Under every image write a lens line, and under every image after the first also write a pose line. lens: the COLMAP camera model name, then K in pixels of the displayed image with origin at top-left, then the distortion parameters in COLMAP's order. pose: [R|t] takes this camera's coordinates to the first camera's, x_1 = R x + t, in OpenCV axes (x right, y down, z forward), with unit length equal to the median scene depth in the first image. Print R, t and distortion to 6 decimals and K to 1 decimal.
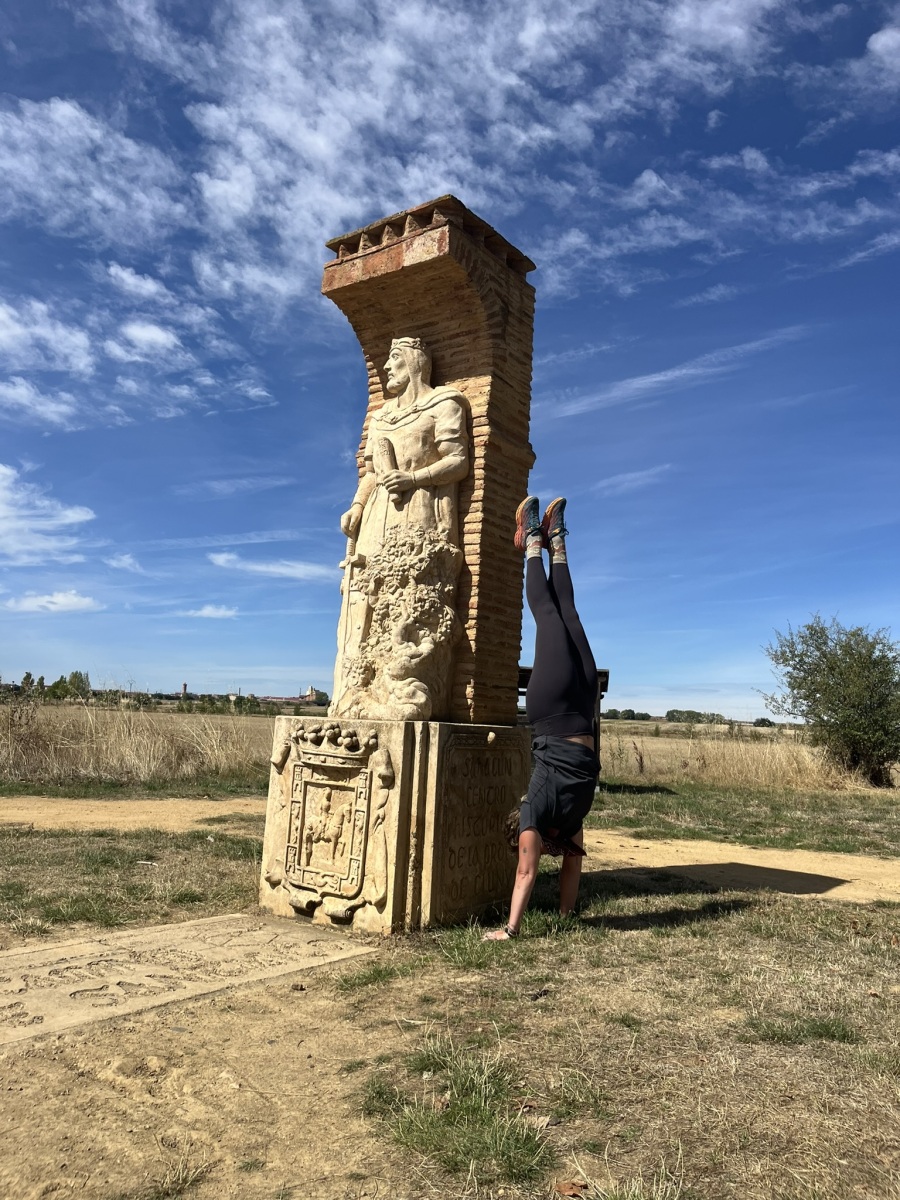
lens RADIAL K [[918.3, 0, 458.0], [0, 918.3, 598.3], [0, 0, 1]] dist [0.073586, -0.006243]
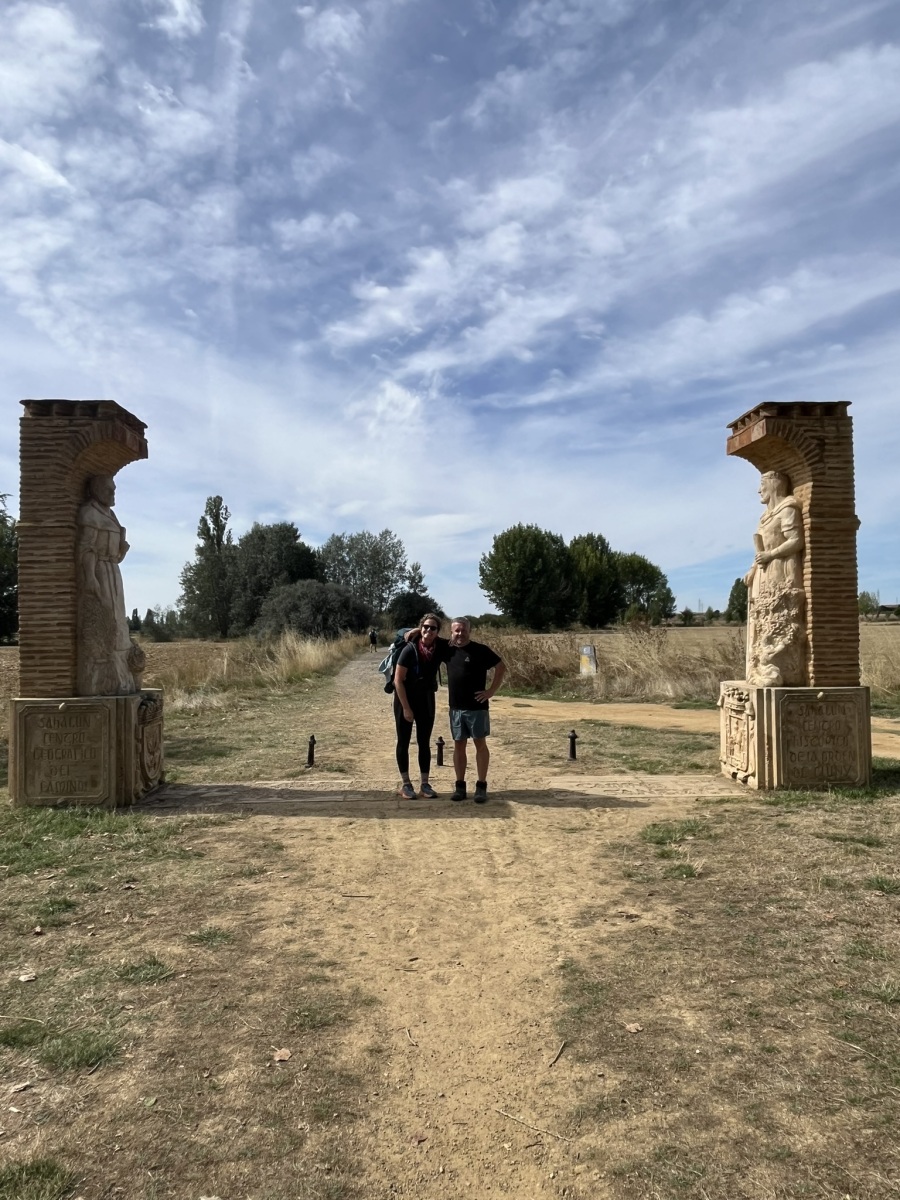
lens RADIAL K [[783.8, 0, 448.6], [0, 783.8, 596.6], [0, 0, 1]] dist [-0.001191, -0.005761]
pose [[0.629994, -0.086217, -0.771799, 0.763838], [0.148926, 0.988786, 0.011107, -0.163323], [0.762187, -0.121938, 0.635769, -0.512851]]
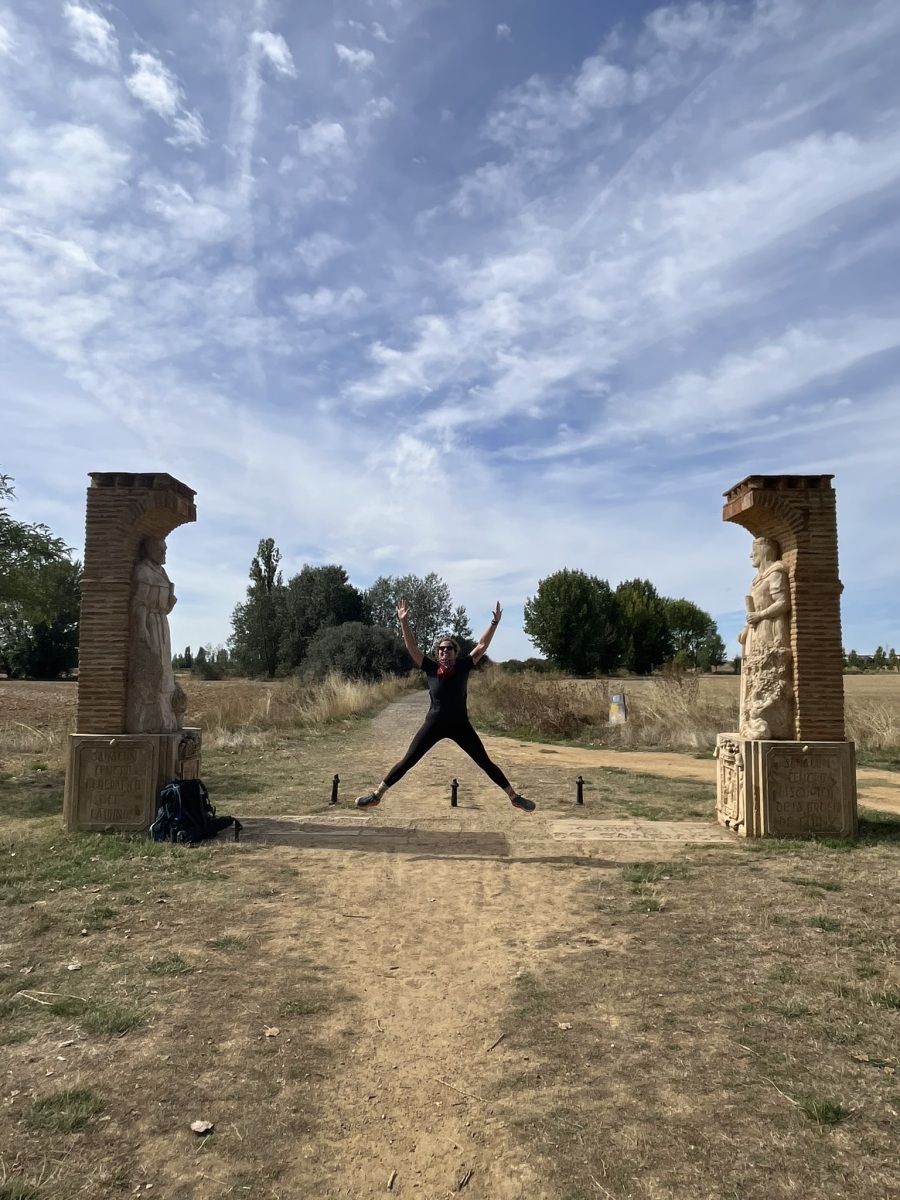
lens RADIAL K [[783.8, 0, 447.2], [0, 783.8, 591.3], [0, 0, 1]] dist [-0.001191, -0.005761]
pose [[0.582322, -0.125641, -0.803191, 0.936395], [0.133394, 0.989362, -0.058051, -0.176130], [0.801940, -0.073336, 0.592887, -0.547853]]
